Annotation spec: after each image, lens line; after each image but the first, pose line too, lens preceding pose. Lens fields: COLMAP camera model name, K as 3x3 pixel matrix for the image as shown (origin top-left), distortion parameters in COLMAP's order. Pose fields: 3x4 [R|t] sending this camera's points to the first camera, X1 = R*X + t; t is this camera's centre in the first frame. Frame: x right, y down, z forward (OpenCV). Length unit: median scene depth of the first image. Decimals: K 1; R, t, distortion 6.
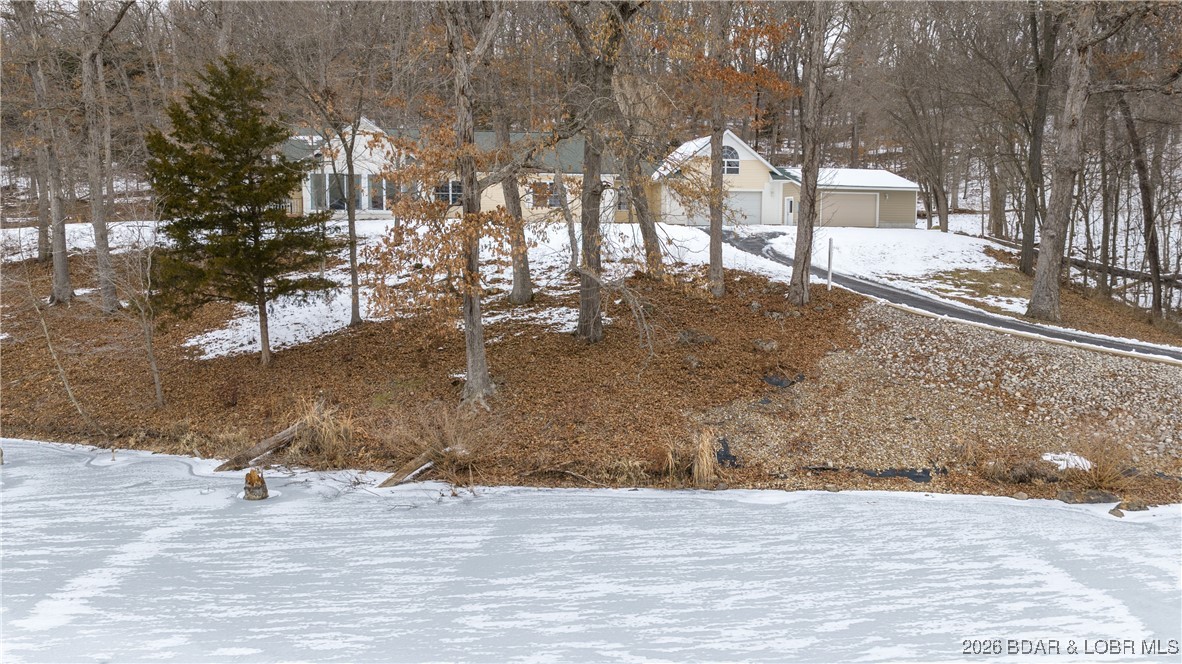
lens RADIAL K [[976.6, 0, 591.0], [0, 976.6, 332.0], [0, 0, 1]] dist [0.034293, -0.065005]
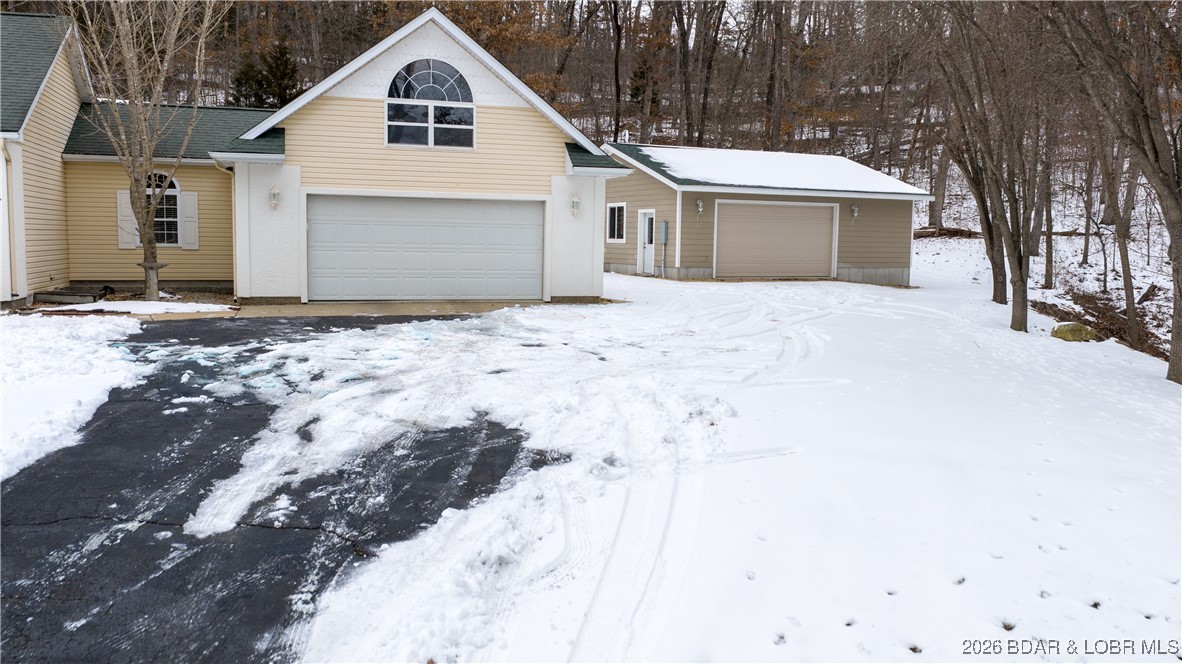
lens RADIAL K [[976.6, 0, 591.0], [0, 976.6, 332.0], [0, 0, 1]] dist [0.034293, -0.065005]
pose [[0.994180, 0.008704, 0.107376, 0.145368], [-0.010180, 0.999861, 0.013206, -0.096102], [-0.107246, -0.014222, 0.994131, 0.616665]]
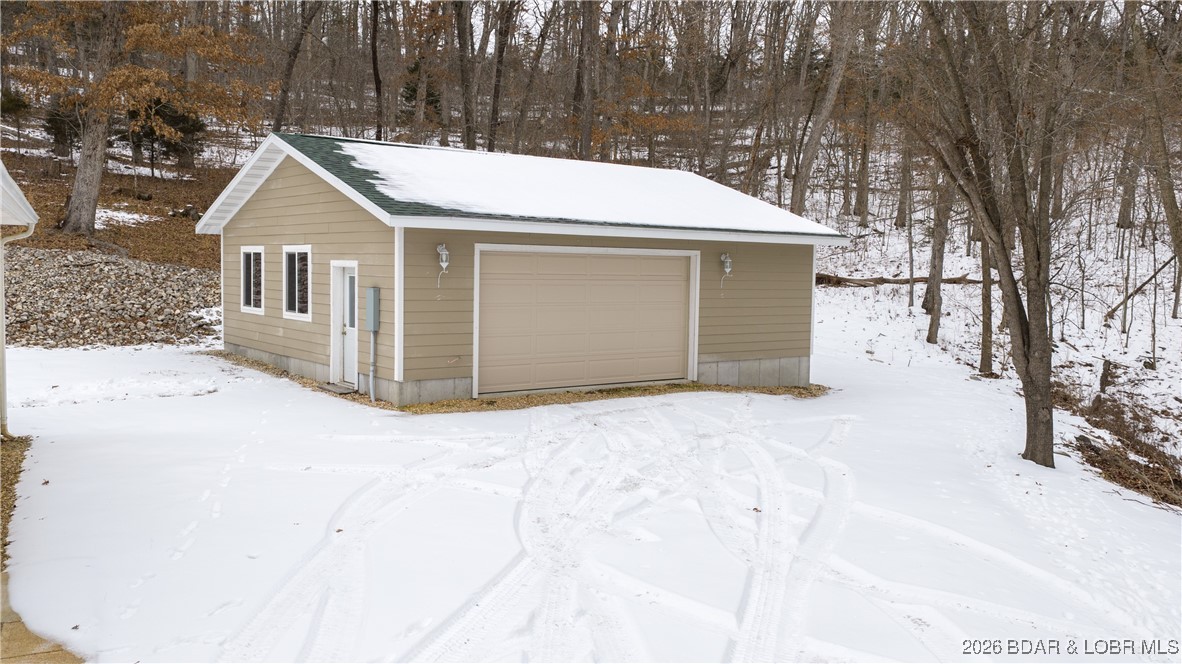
lens RADIAL K [[976.6, 0, 591.0], [0, 976.6, 332.0], [0, 0, 1]] dist [0.034293, -0.065005]
pose [[0.955717, 0.001183, 0.294286, 0.198289], [0.002324, 0.999930, -0.011564, -0.123130], [-0.294279, 0.011736, 0.955648, 0.796758]]
